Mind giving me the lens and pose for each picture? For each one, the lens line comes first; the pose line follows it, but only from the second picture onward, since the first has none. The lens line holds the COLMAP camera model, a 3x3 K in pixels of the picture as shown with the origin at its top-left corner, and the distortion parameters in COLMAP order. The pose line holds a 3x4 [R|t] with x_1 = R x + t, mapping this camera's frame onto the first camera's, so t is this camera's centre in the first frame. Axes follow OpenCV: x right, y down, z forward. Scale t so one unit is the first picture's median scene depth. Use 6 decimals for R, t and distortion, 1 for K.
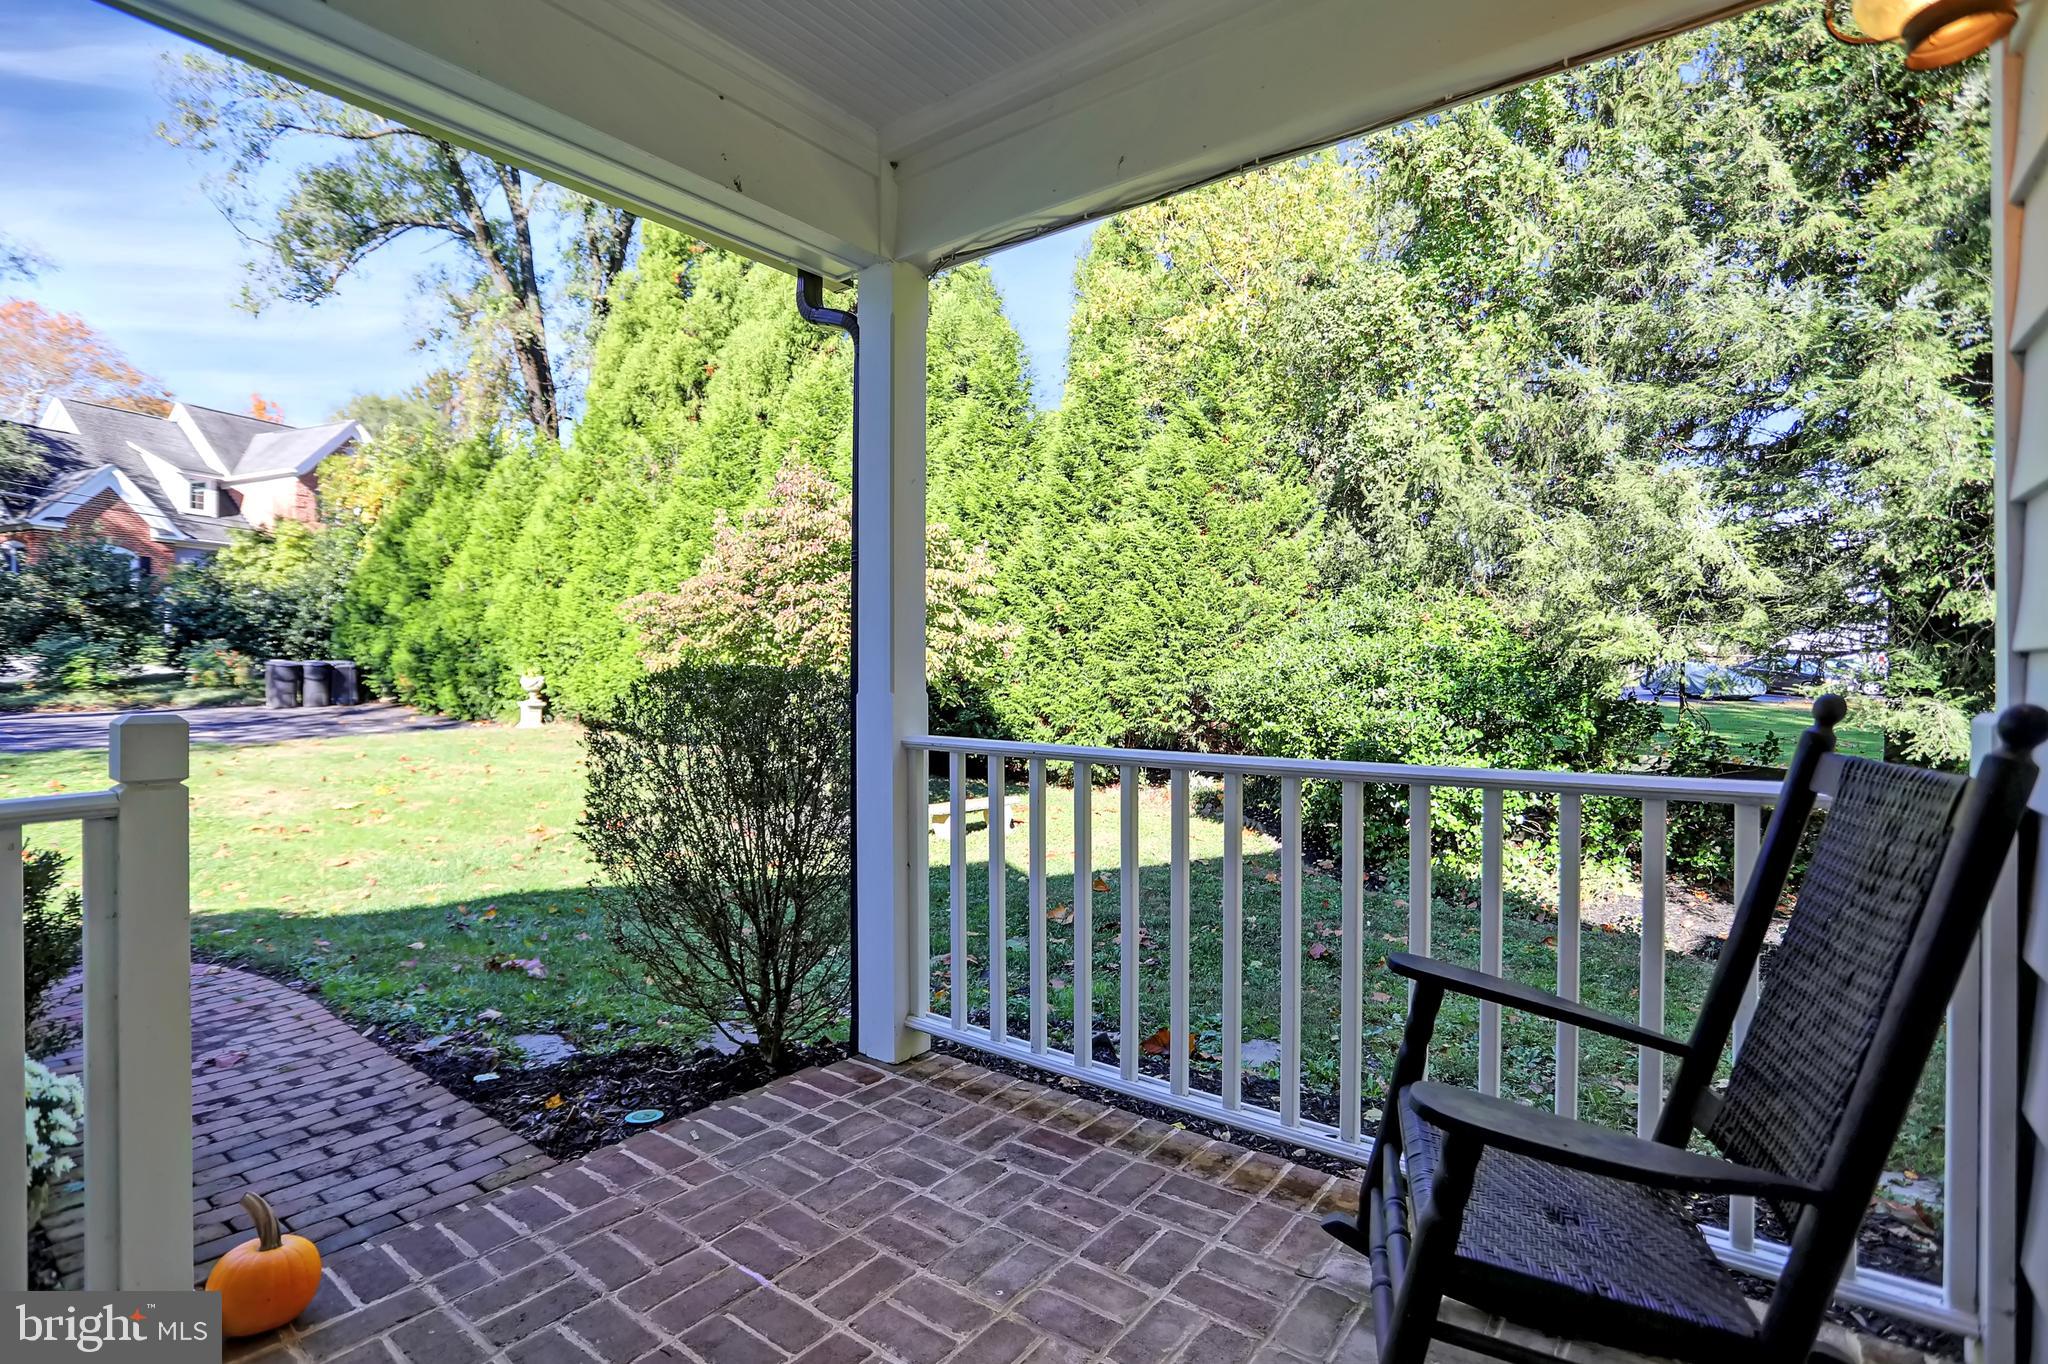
lens RADIAL K [[997.0, 0, 1024.8], [0, 997.0, 679.1], [0, 0, 1]] dist [-0.031065, 0.005897]
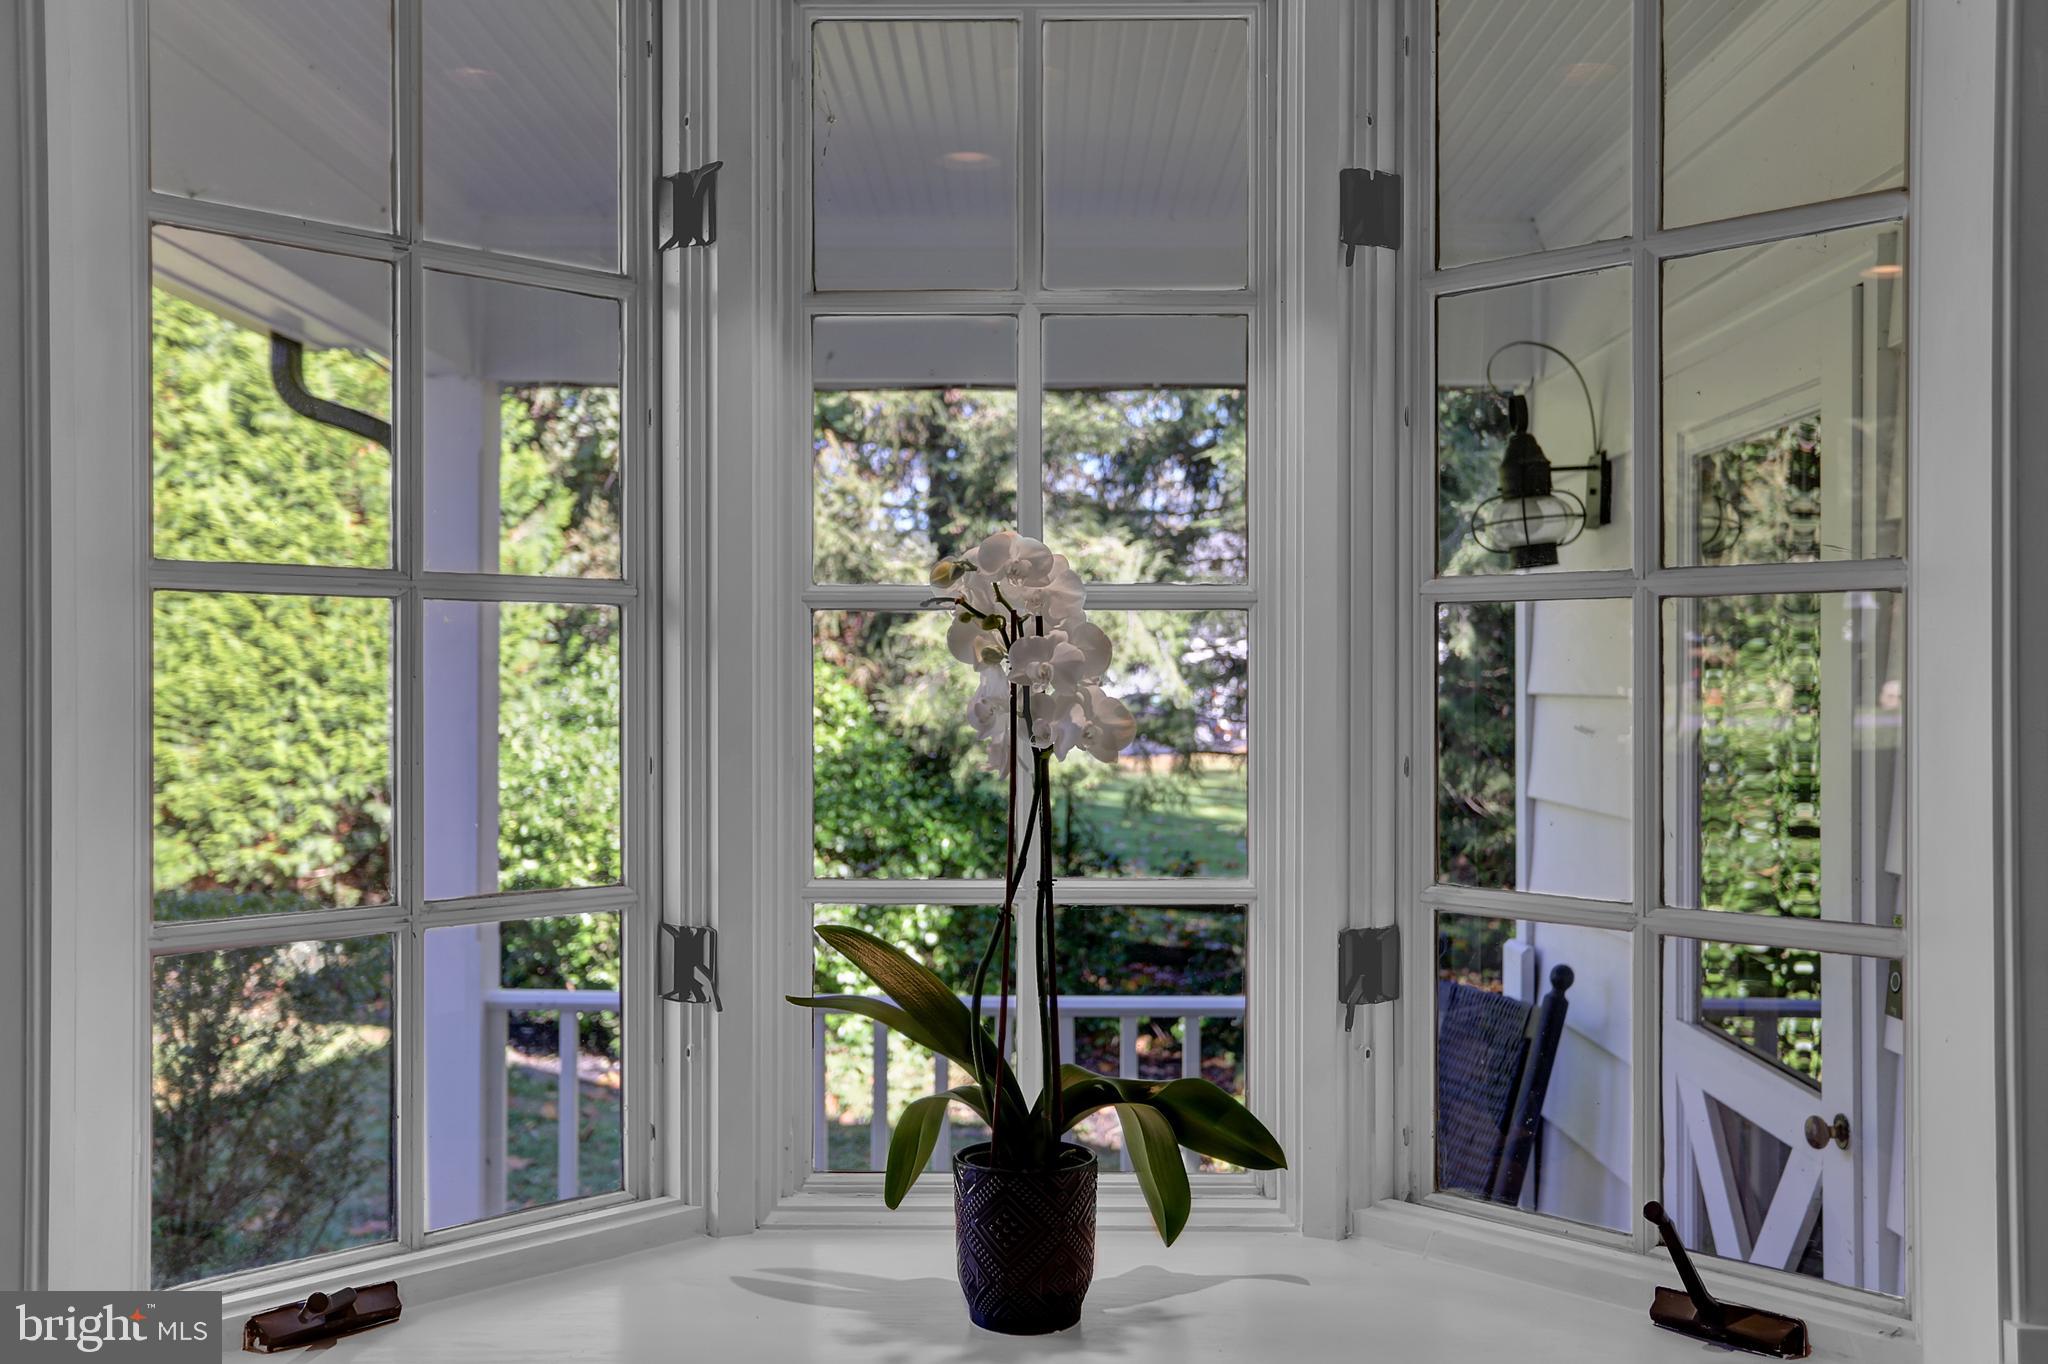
lens RADIAL K [[1984.1, 0, 1023.7], [0, 1984.1, 684.0], [0, 0, 1]] dist [0.013670, 0.000000]
pose [[0.793697, 0.001061, 0.608313, -0.210017], [0.000018, 0.999998, -0.001767, -0.052364], [-0.608314, 0.001413, 0.793695, -0.135466]]
